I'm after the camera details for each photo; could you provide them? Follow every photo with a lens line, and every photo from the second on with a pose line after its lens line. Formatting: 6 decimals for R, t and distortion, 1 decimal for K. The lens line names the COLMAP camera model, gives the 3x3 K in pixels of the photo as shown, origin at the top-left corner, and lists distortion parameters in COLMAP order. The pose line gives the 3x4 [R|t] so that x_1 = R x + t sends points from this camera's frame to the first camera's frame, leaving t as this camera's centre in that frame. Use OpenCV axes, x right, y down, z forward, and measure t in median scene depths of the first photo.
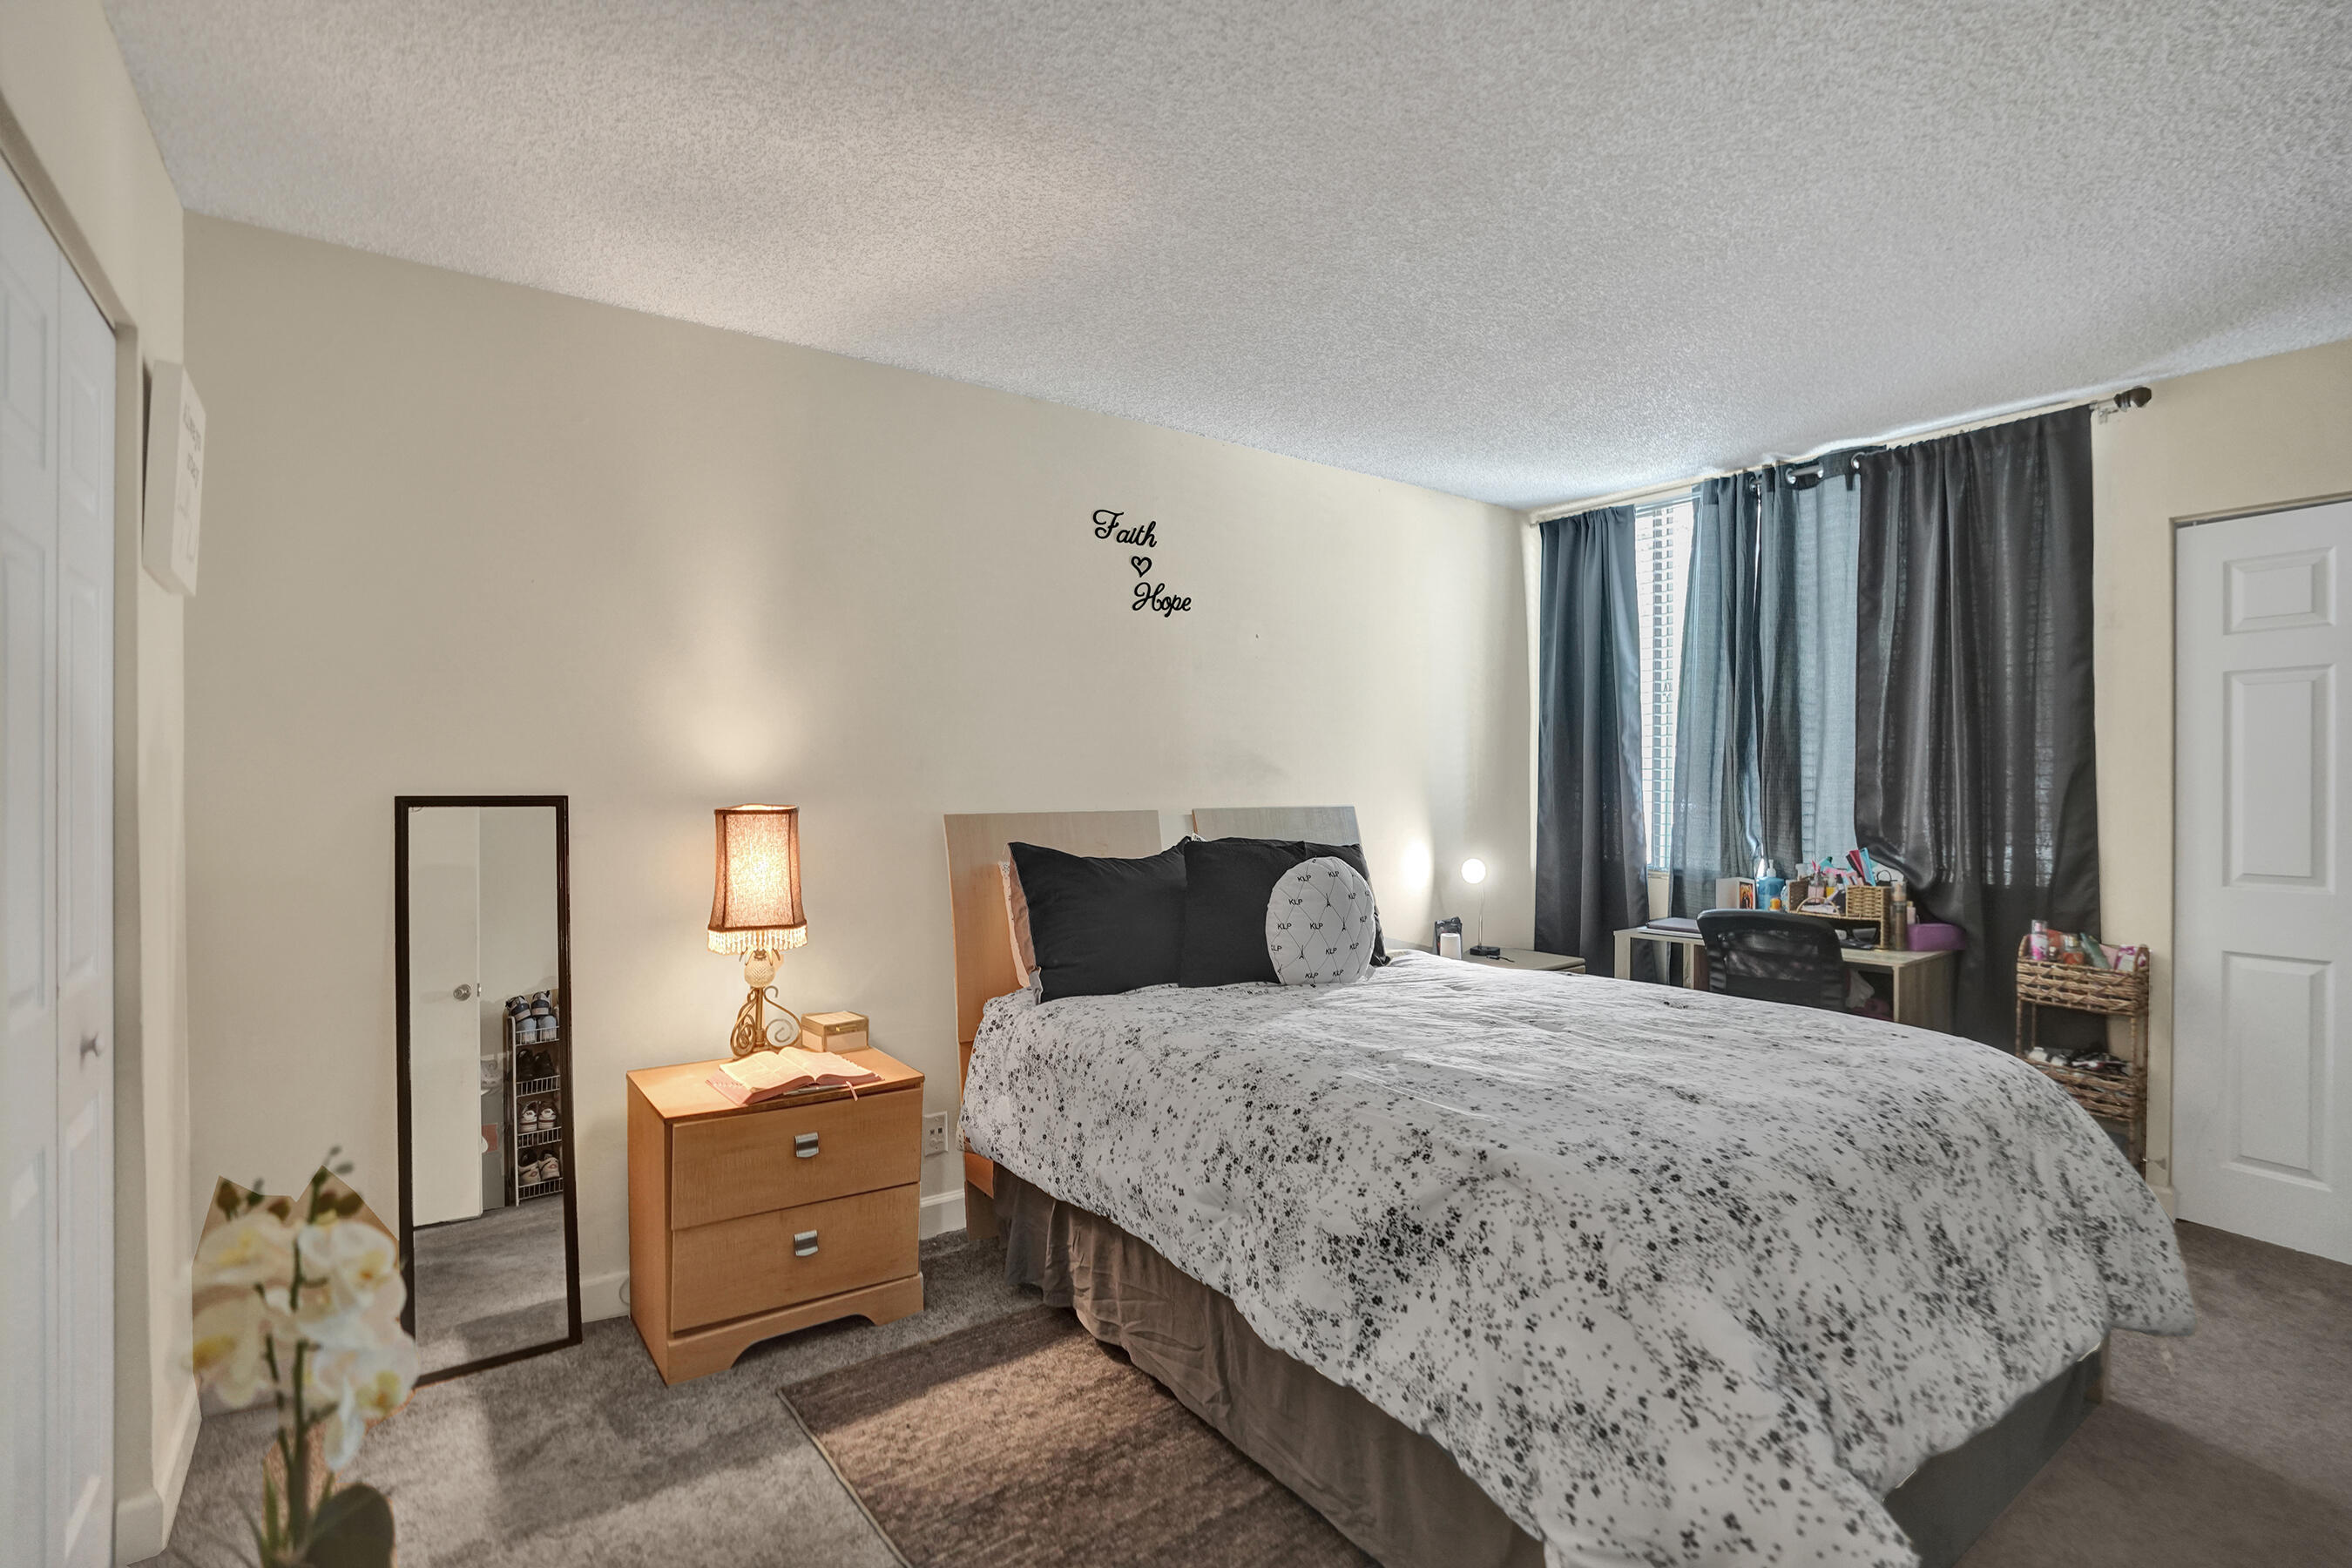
lens RADIAL K [[1109.8, 0, 1166.2], [0, 1109.8, 771.2], [0, 0, 1]] dist [-0.062635, 0.024948]
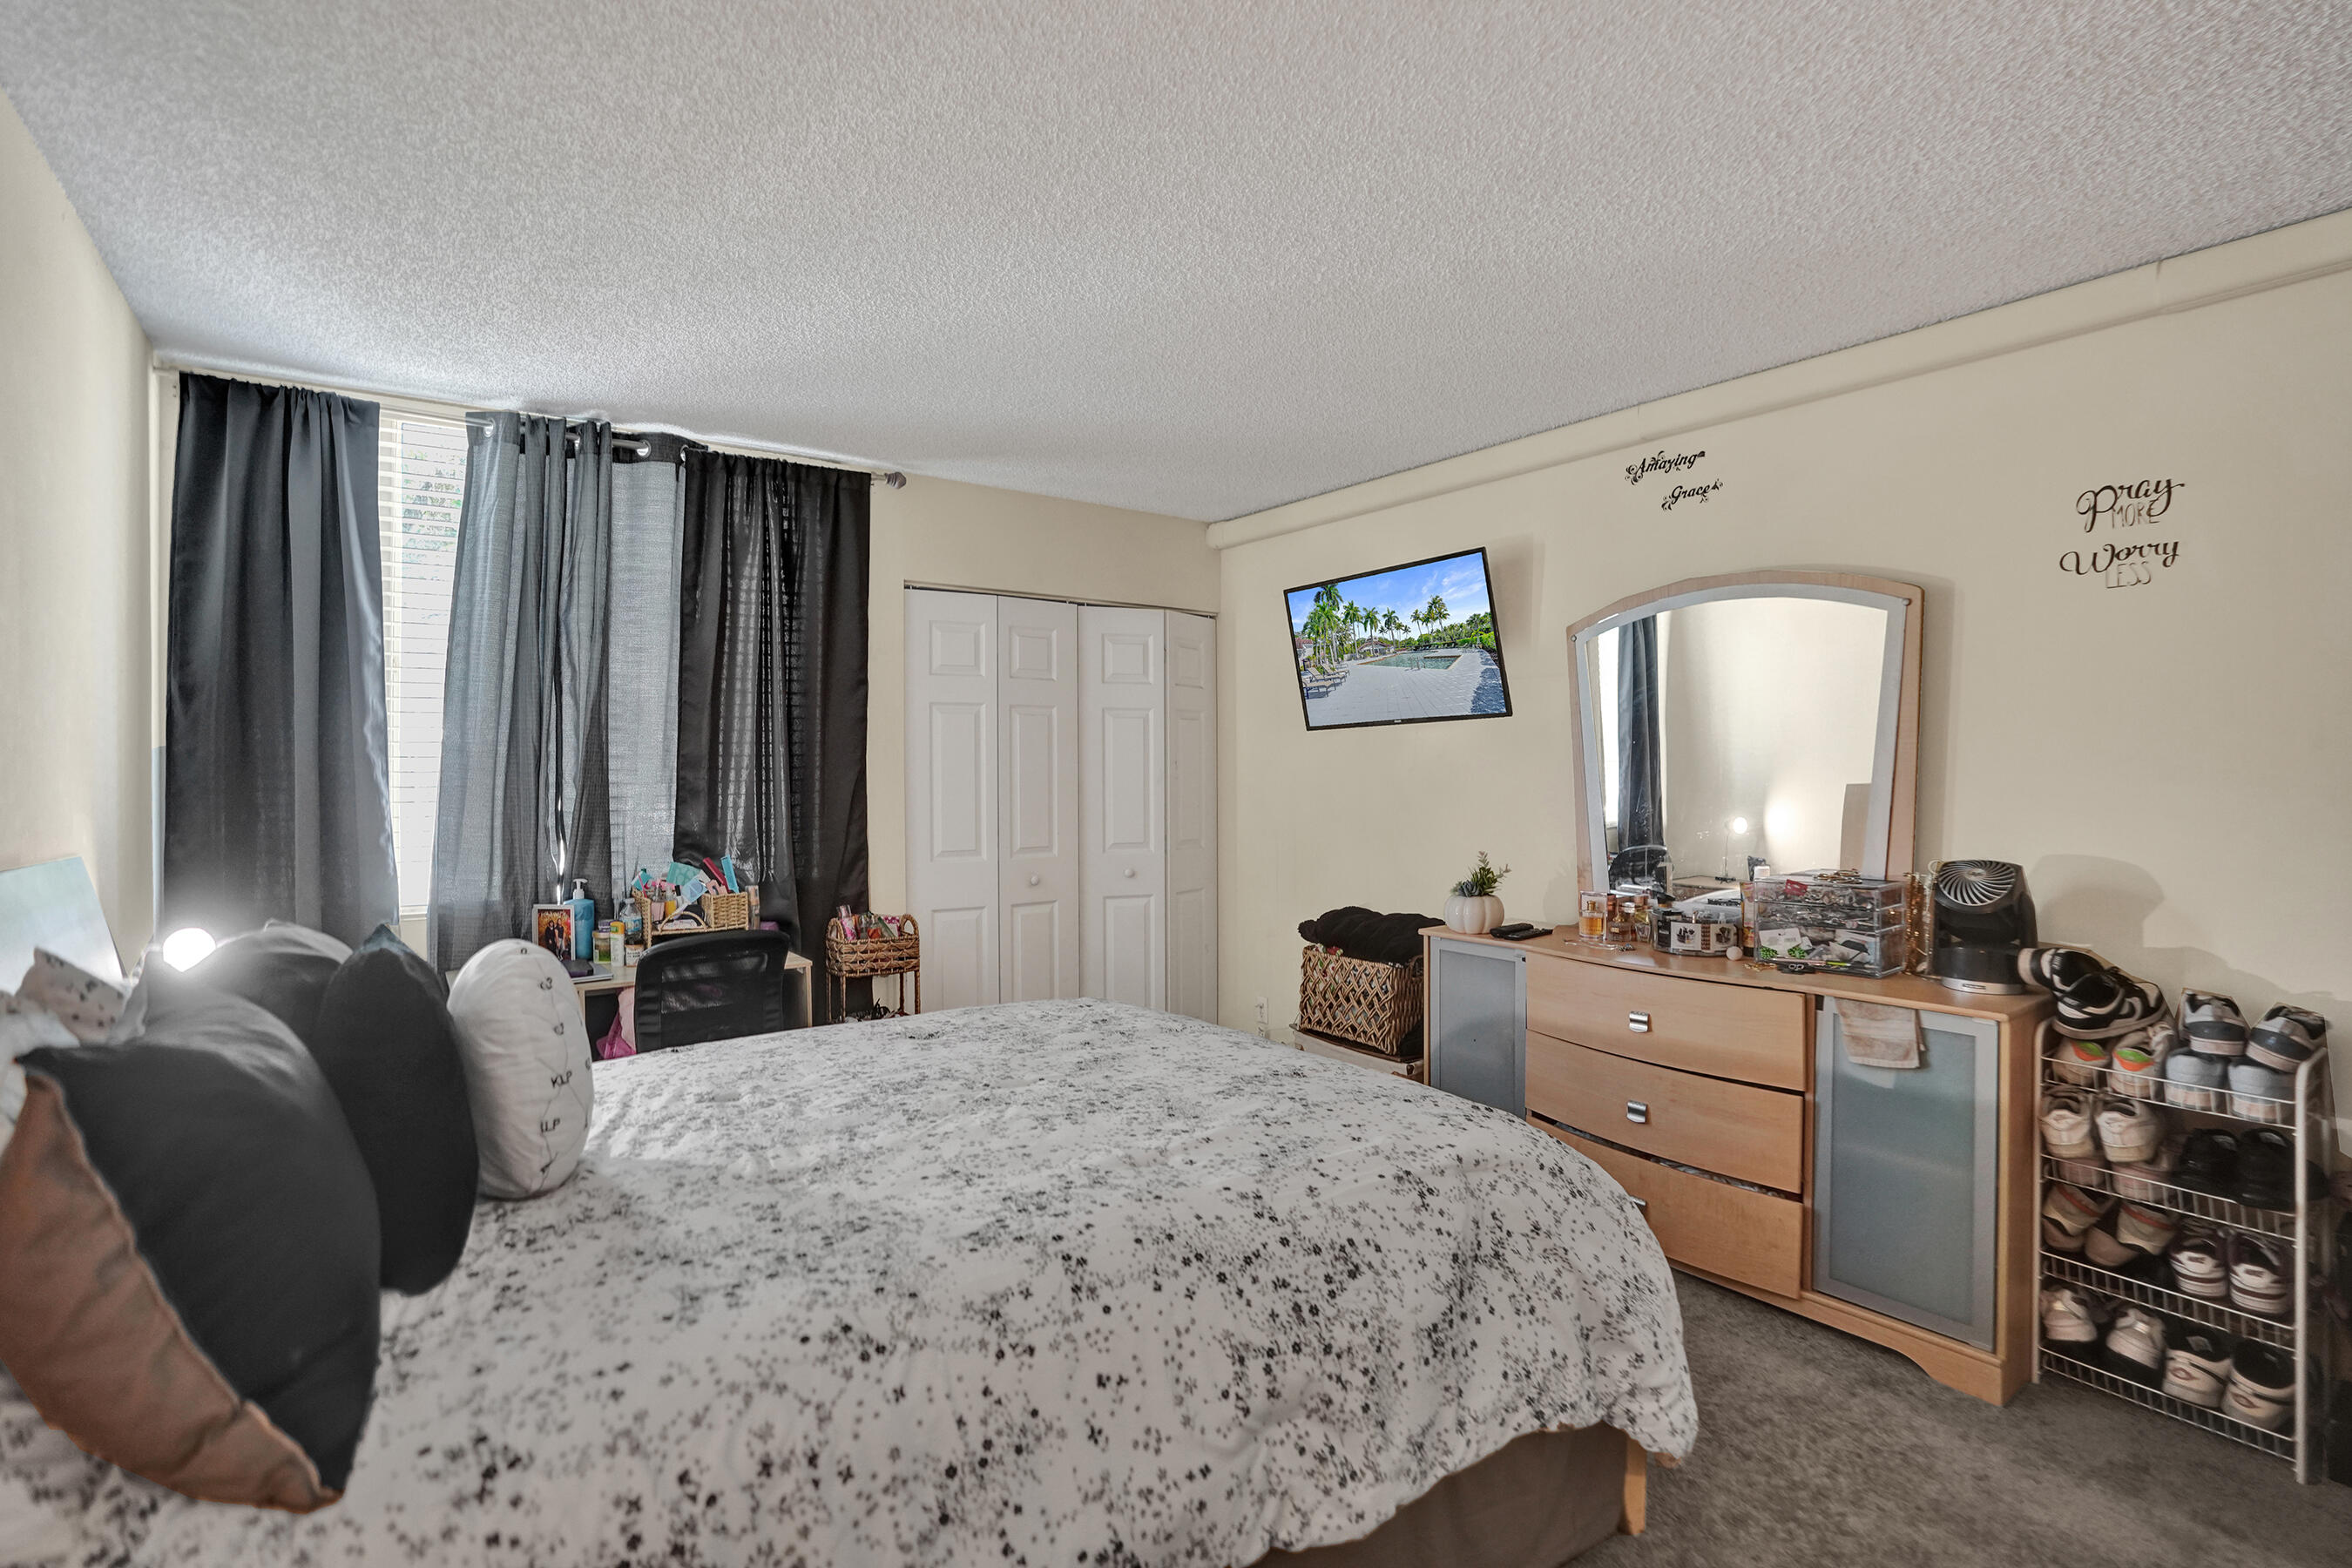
lens RADIAL K [[1109.8, 0, 1167.3], [0, 1109.8, 780.0], [0, 0, 1]] dist [-0.062635, 0.024948]
pose [[-0.005635, -0.008575, 0.999947, -0.466540], [-0.006629, 0.999942, 0.008538, -0.010532], [-0.999962, -0.006580, -0.005691, 0.801903]]
